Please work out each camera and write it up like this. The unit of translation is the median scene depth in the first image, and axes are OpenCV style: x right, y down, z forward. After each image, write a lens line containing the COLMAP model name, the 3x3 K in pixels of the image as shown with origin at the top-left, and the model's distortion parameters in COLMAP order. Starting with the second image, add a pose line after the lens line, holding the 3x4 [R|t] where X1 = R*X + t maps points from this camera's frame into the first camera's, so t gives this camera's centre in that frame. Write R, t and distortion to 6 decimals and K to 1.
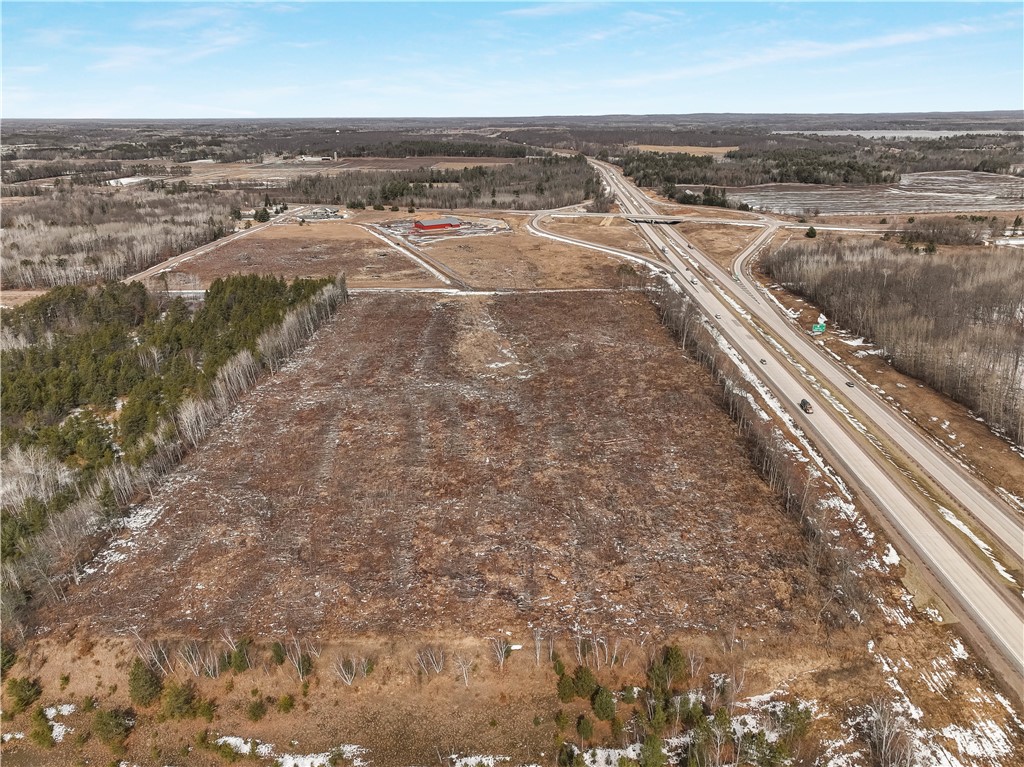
lens RADIAL K [[716.6, 0, 513.6], [0, 716.6, 392.1], [0, 0, 1]] dist [-0.000458, 0.019953]
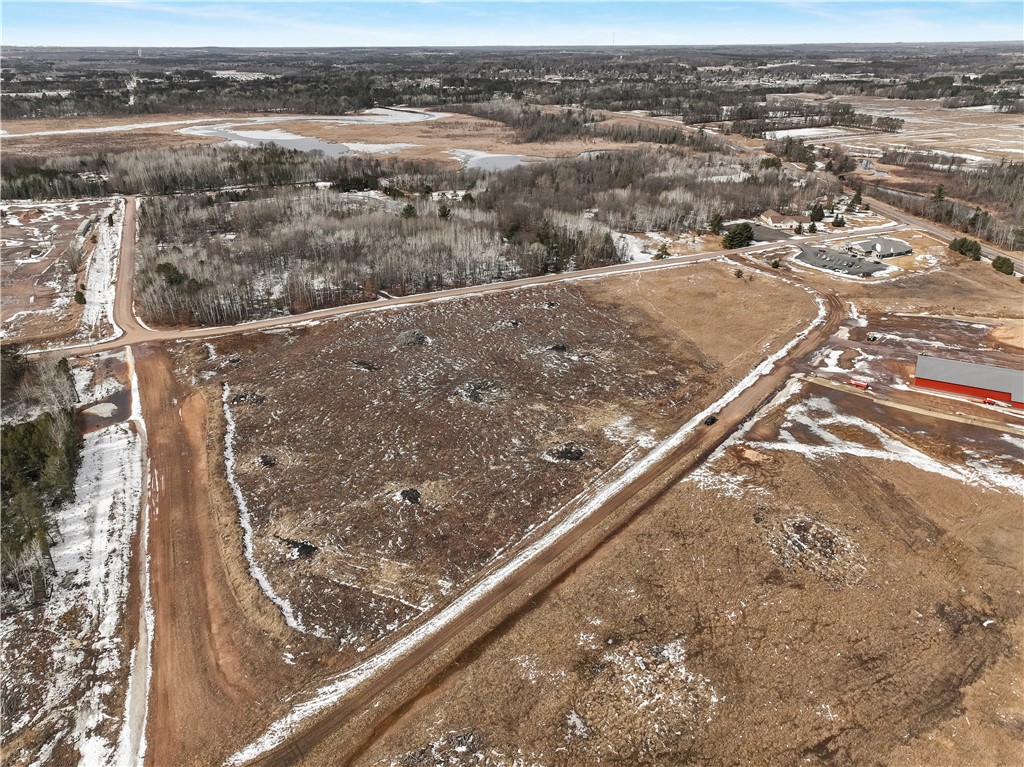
lens RADIAL K [[716.6, 0, 512.3], [0, 716.6, 382.7], [0, 0, 1]] dist [-0.000458, 0.019953]
pose [[0.456951, 0.384246, -0.802216, 0.073943], [-0.318941, 0.912690, 0.255488, -0.250706], [0.830345, 0.139115, 0.539606, 0.619109]]
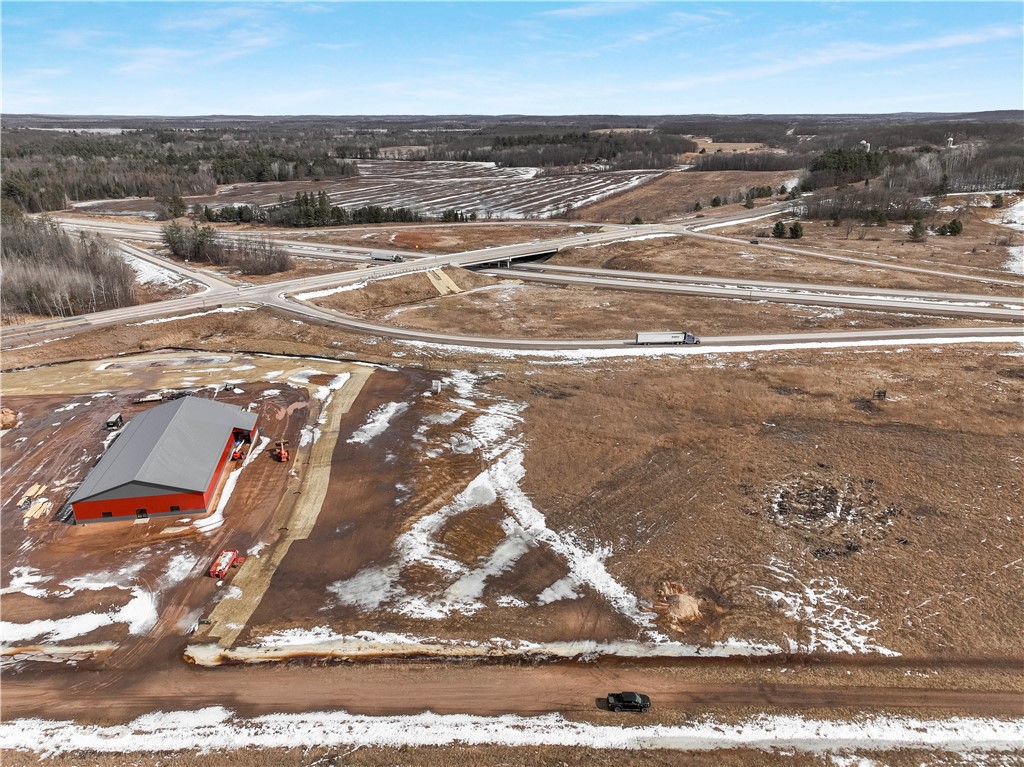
lens RADIAL K [[716.6, 0, 515.9], [0, 716.6, 384.3], [0, 0, 1]] dist [-0.000458, 0.019953]
pose [[0.395858, -0.318002, 0.861494, -0.235462], [0.329194, 0.924919, 0.190149, -0.259433], [-0.857279, 0.208327, 0.470821, 0.820532]]
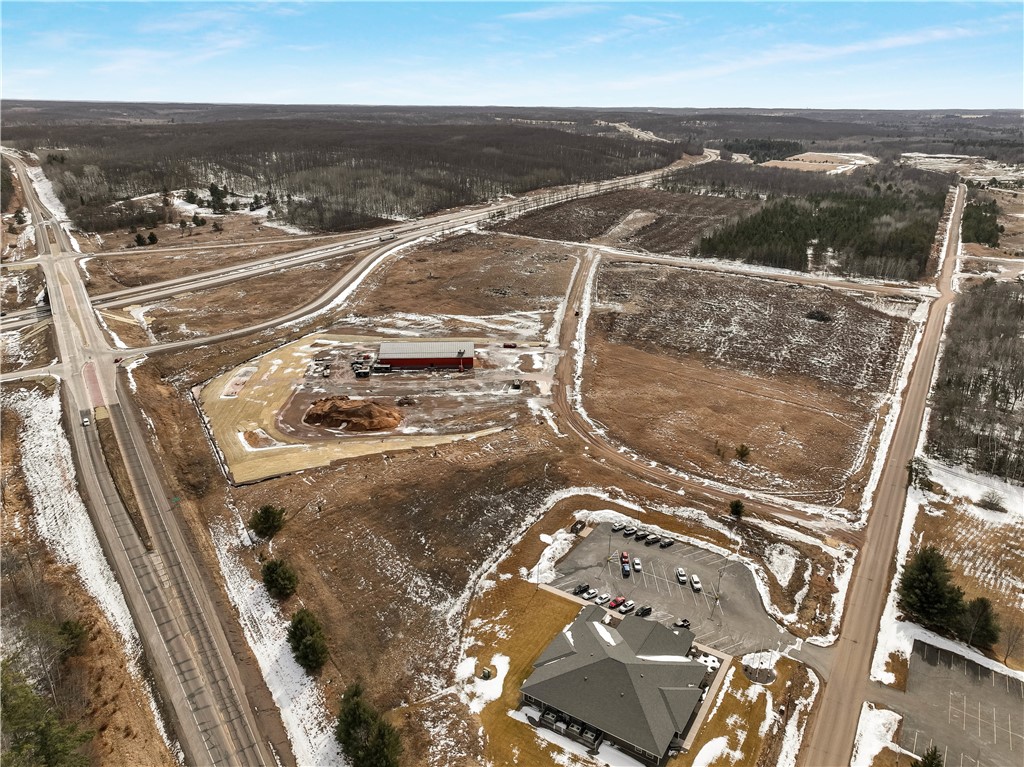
lens RADIAL K [[716.6, 0, 513.3], [0, 716.6, 386.6], [0, 0, 1]] dist [-0.000458, 0.019953]
pose [[-0.861838, -0.185891, 0.471889, -0.363982], [0.181125, 0.756253, 0.628709, -0.486766], [-0.473739, 0.627316, -0.618099, 1.264452]]
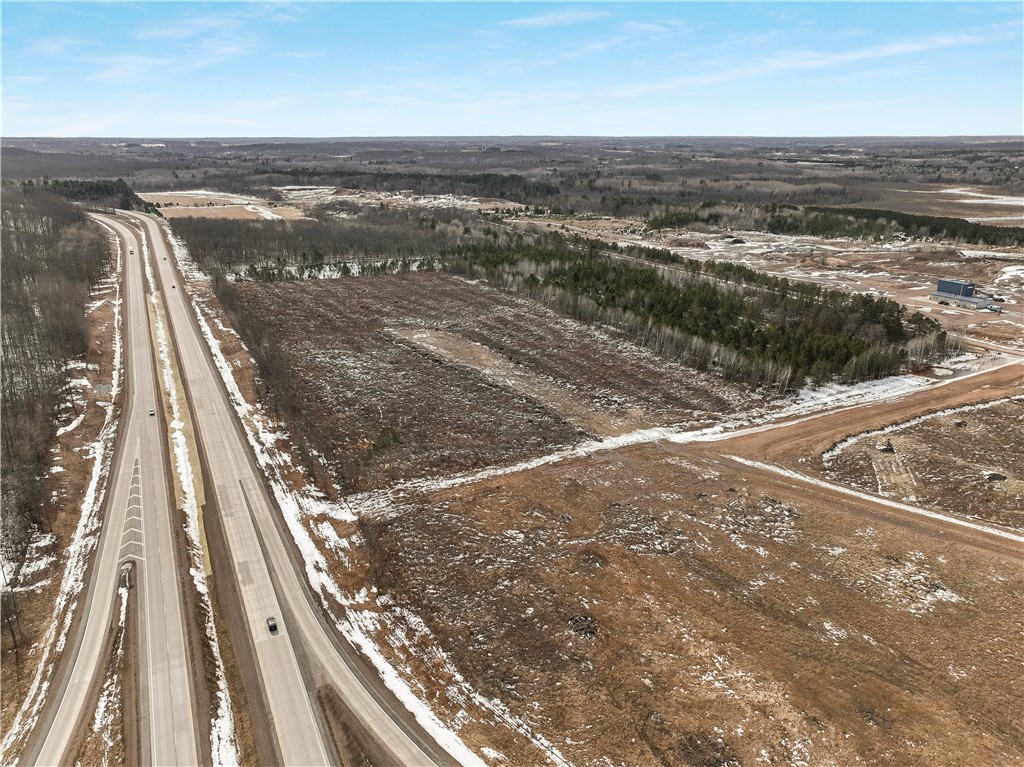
lens RADIAL K [[716.6, 0, 515.2], [0, 716.6, 389.8], [0, 0, 1]] dist [-0.000458, 0.019953]
pose [[-0.859642, 0.176952, -0.479274, 0.192029], [-0.179155, 0.774125, 0.607153, -0.320000], [0.478455, 0.607798, -0.633768, 0.820032]]
